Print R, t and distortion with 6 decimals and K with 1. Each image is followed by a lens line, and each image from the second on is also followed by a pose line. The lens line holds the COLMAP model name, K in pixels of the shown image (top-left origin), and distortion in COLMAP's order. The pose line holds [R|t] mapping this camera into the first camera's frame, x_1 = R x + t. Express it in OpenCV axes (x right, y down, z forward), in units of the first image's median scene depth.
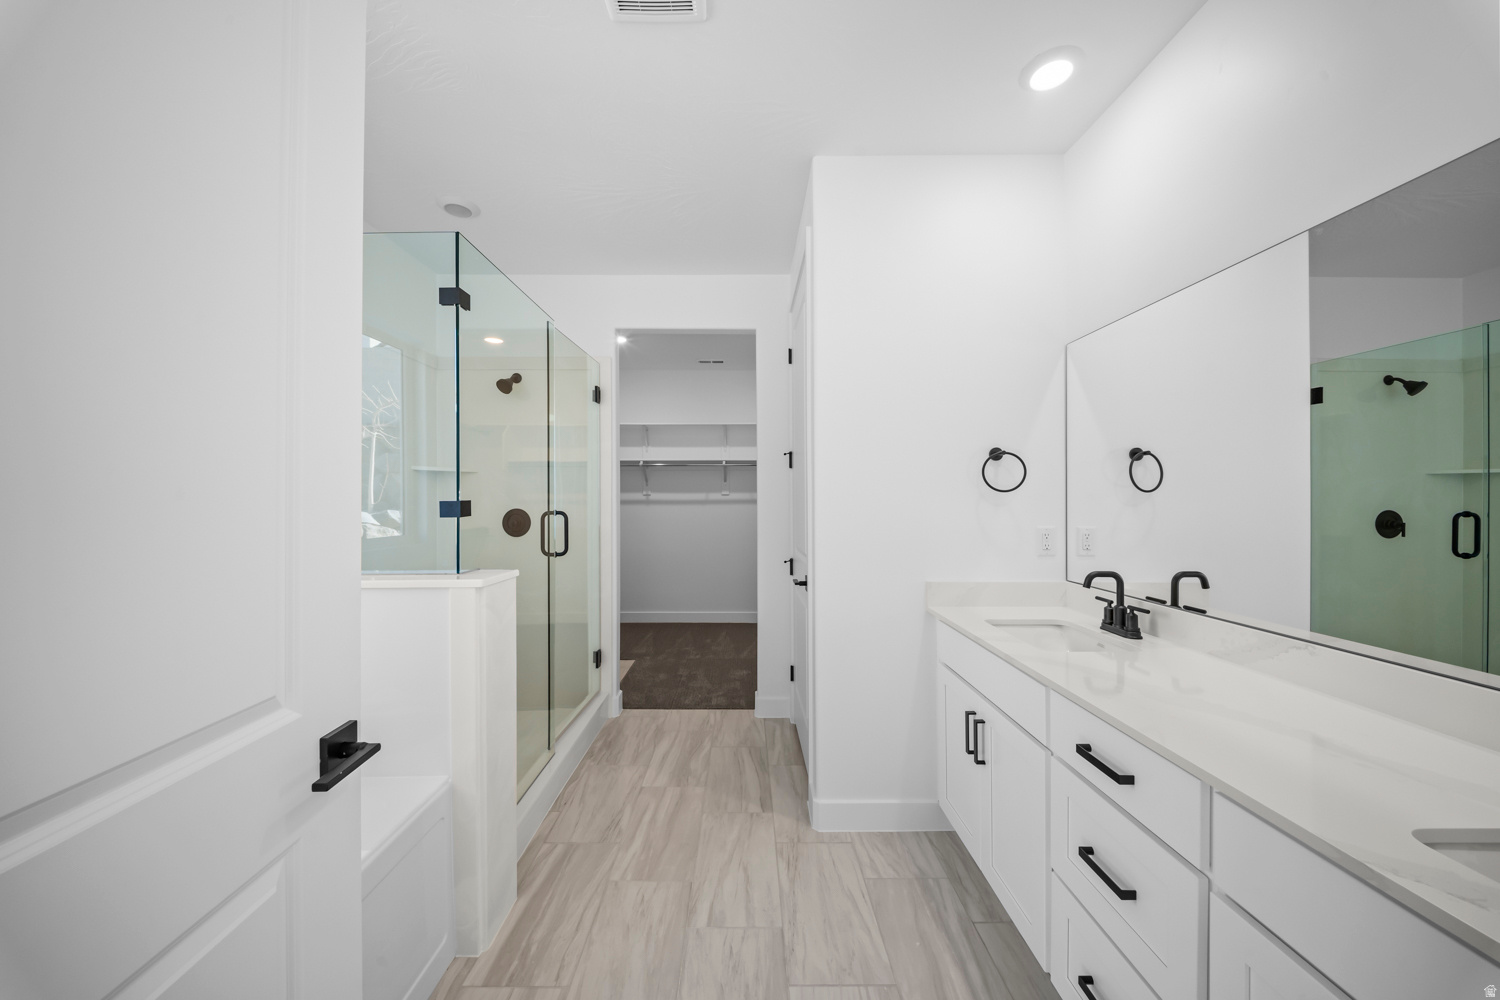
lens RADIAL K [[524.4, 0, 747.0], [0, 524.4, 500.1], [0, 0, 1]] dist [0.010002, -0.008423]
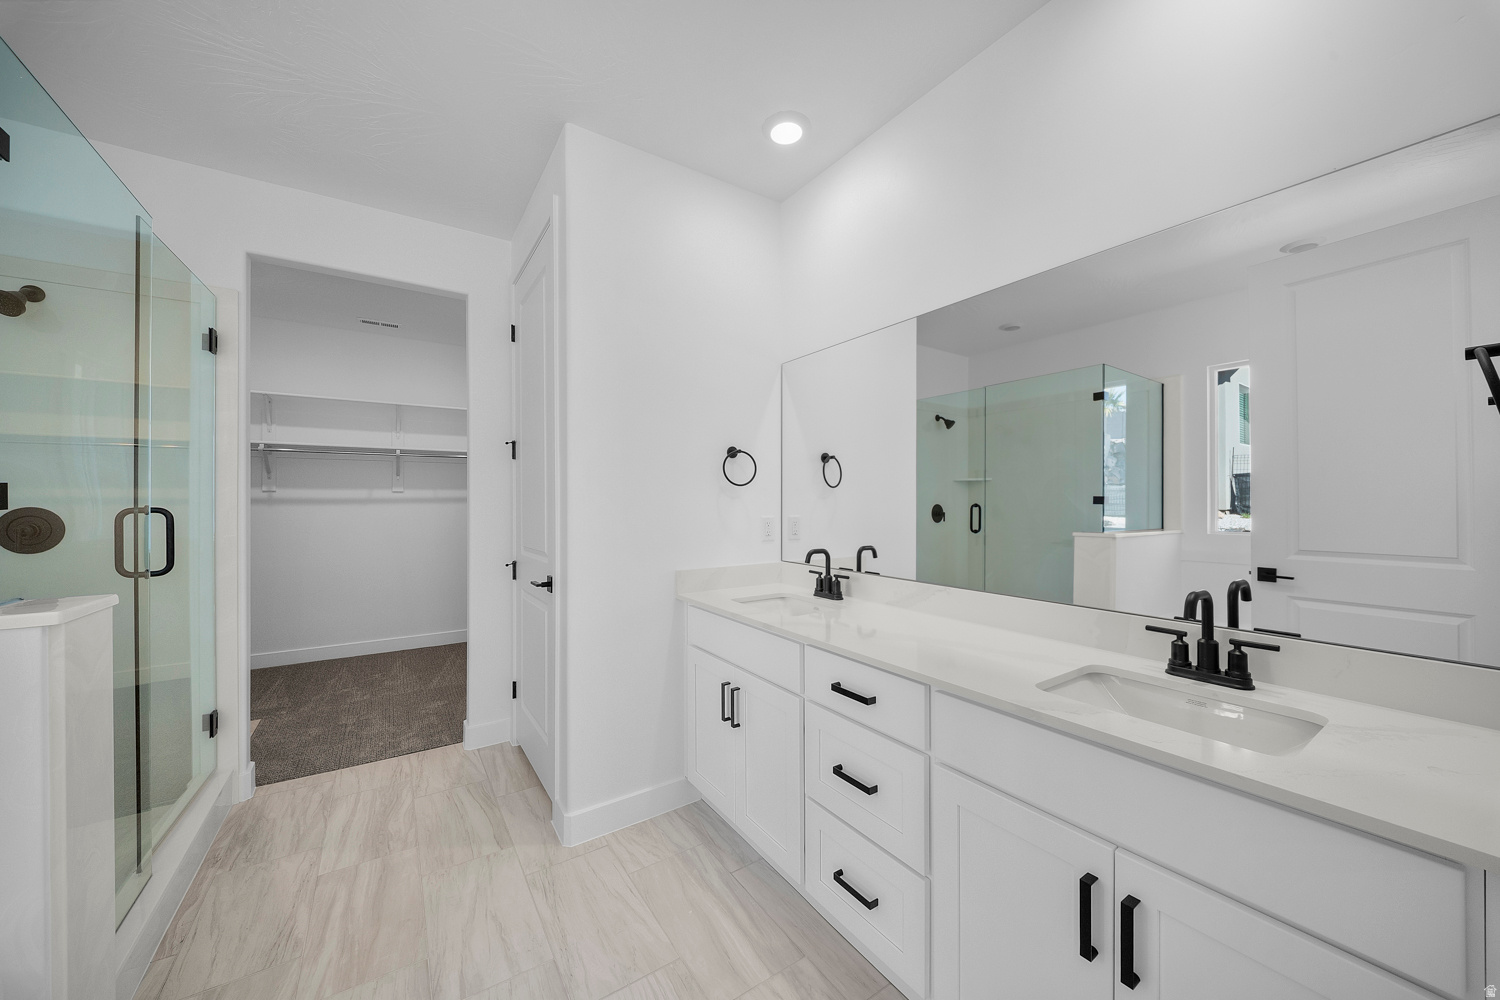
lens RADIAL K [[533.3, 0, 752.2], [0, 533.3, 502.7], [0, 0, 1]] dist [0.010931, -0.009043]
pose [[0.830202, -0.003768, 0.557450, -0.114600], [0.003710, 0.999992, 0.001235, 0.017512], [-0.557451, 0.001043, 0.830209, 0.028981]]
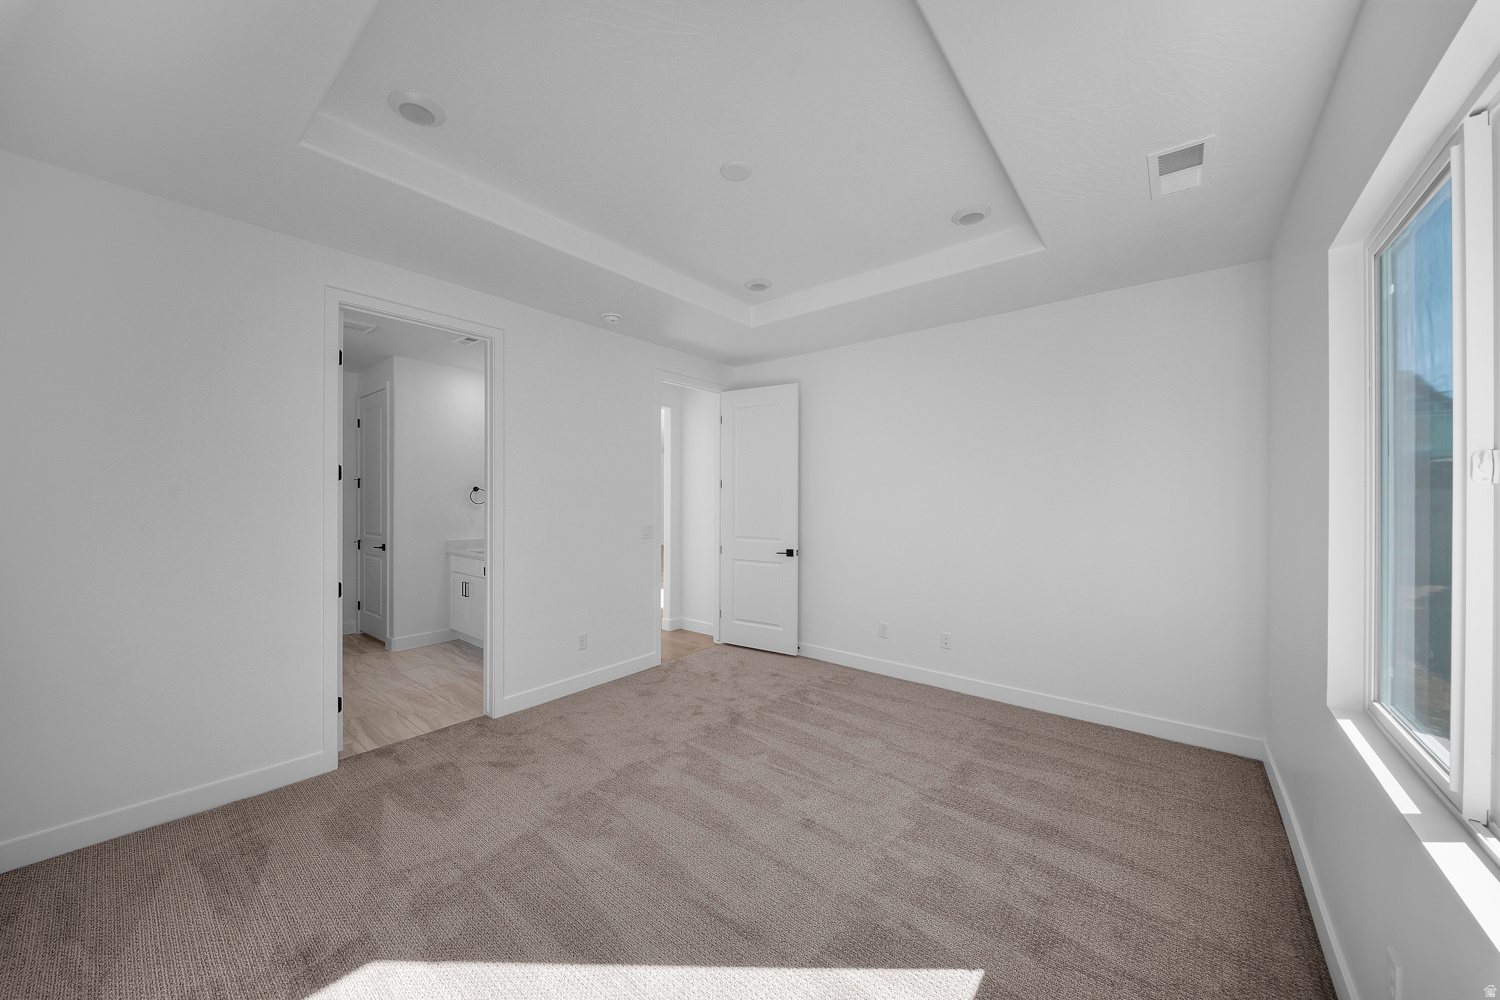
lens RADIAL K [[524.4, 0, 747.0], [0, 524.4, 500.1], [0, 0, 1]] dist [0.010002, -0.008423]
pose [[0.638862, -0.001862, 0.769319, -0.590848], [0.001173, 0.999998, 0.001446, -0.033240], [-0.769321, -0.000021, 0.638863, -1.500802]]
